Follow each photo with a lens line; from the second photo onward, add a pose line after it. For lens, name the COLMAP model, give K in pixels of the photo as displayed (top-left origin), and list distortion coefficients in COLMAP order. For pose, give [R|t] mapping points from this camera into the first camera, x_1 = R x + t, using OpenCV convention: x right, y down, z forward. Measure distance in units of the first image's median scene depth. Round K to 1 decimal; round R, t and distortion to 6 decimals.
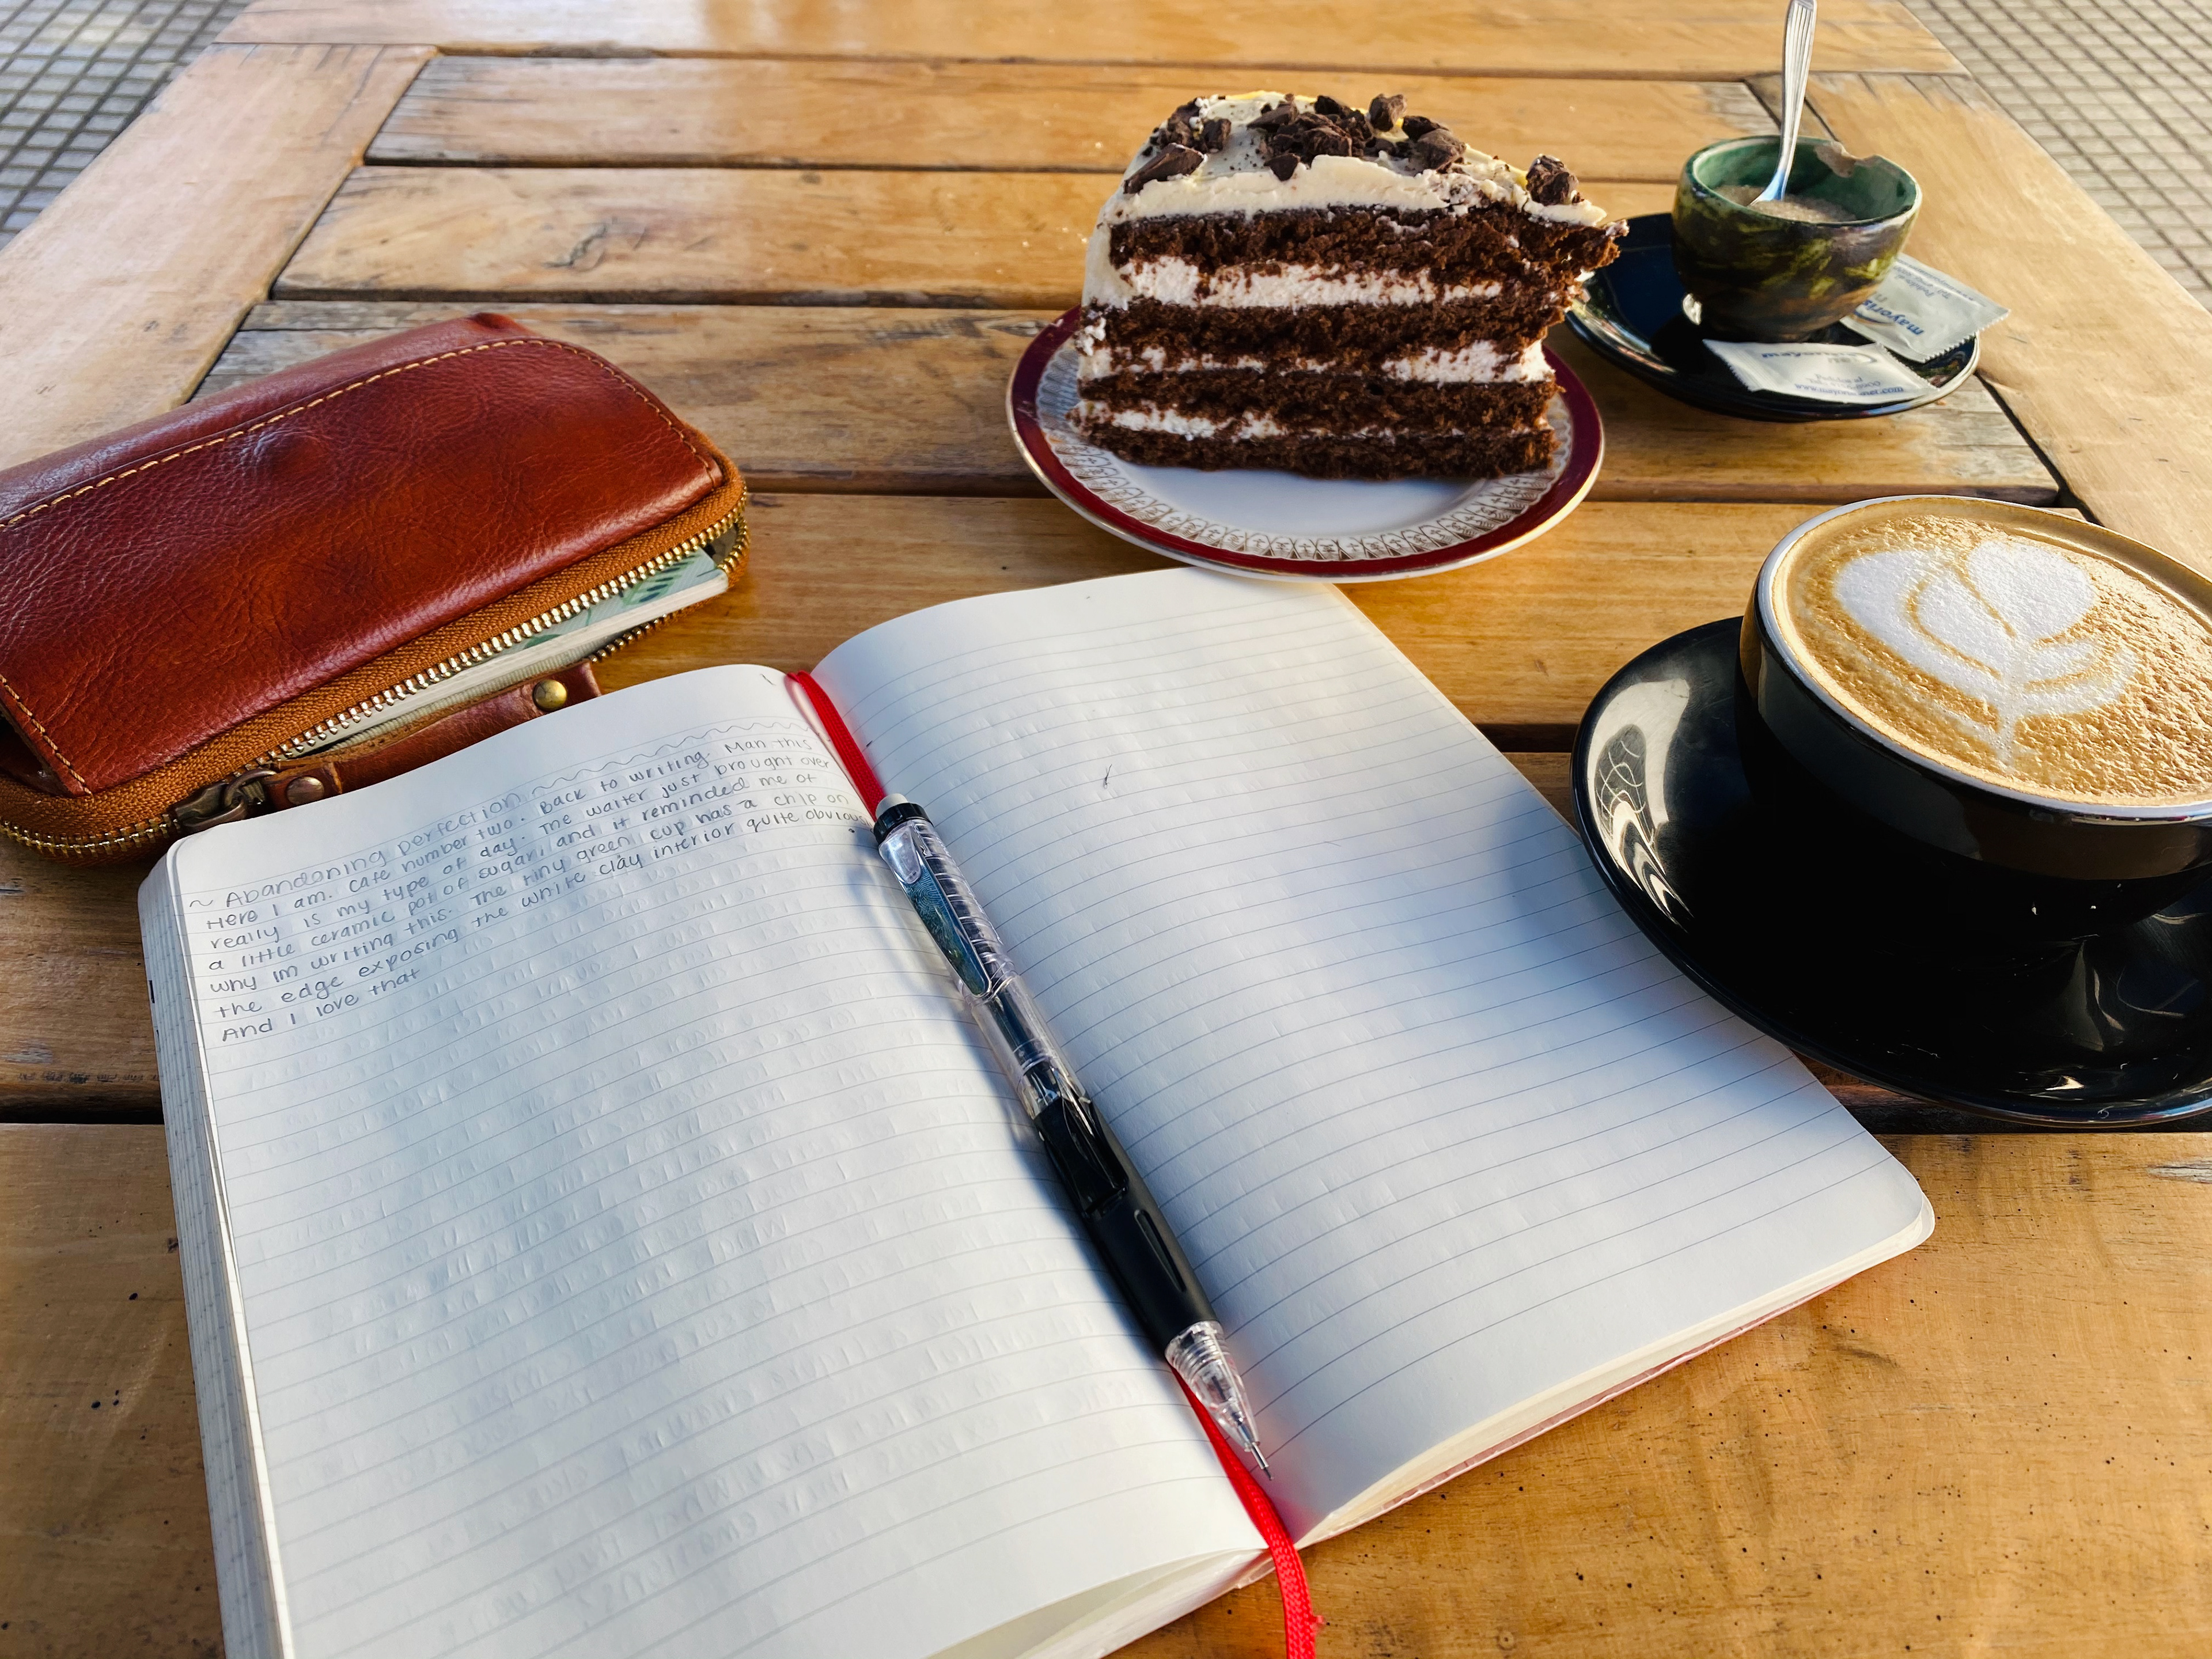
lens RADIAL K [[1735.6, 0, 1109.9], [0, 1735.6, 830.8], [0, 0, 1]] dist [-0.005105, -0.036931]
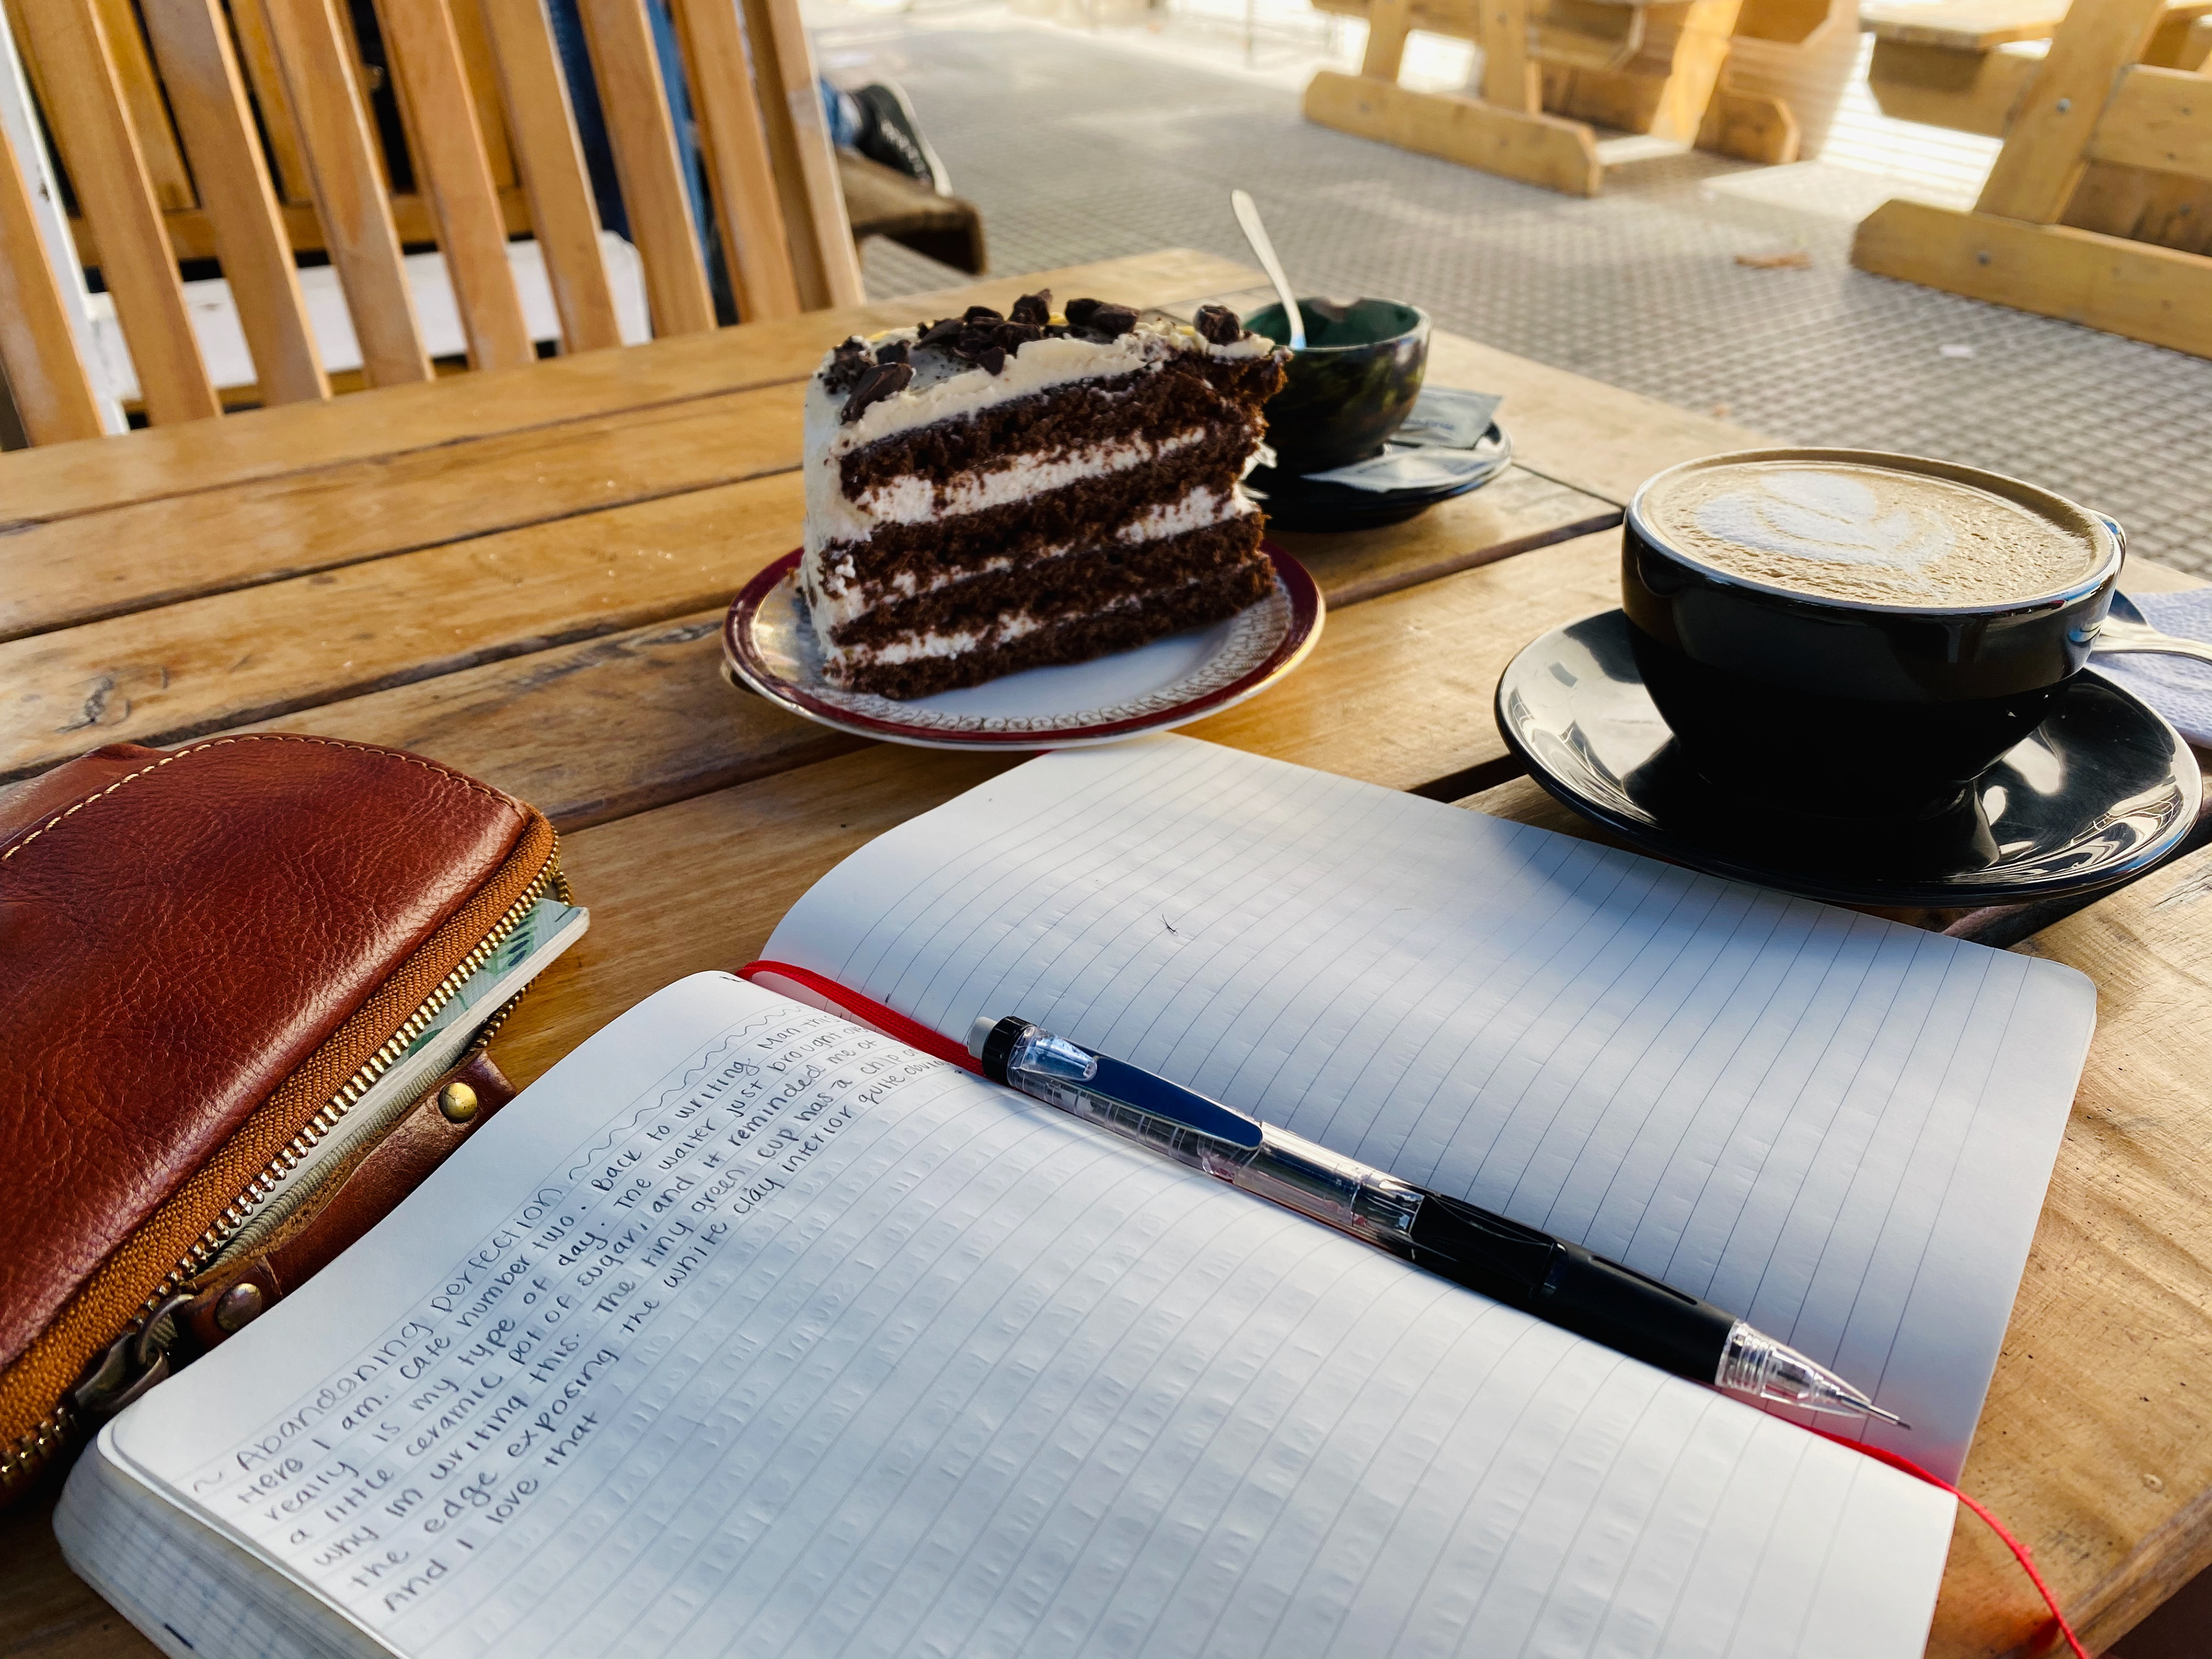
lens RADIAL K [[1735.6, 0, 1112.8], [0, 1735.6, 830.3], [0, 0, 1]] dist [-0.005105, -0.036931]
pose [[0.859819, -0.300464, 0.412835, -0.325371], [0.385623, 0.912076, -0.139328, 0.031375], [-0.334674, 0.278995, 0.900086, 0.139891]]
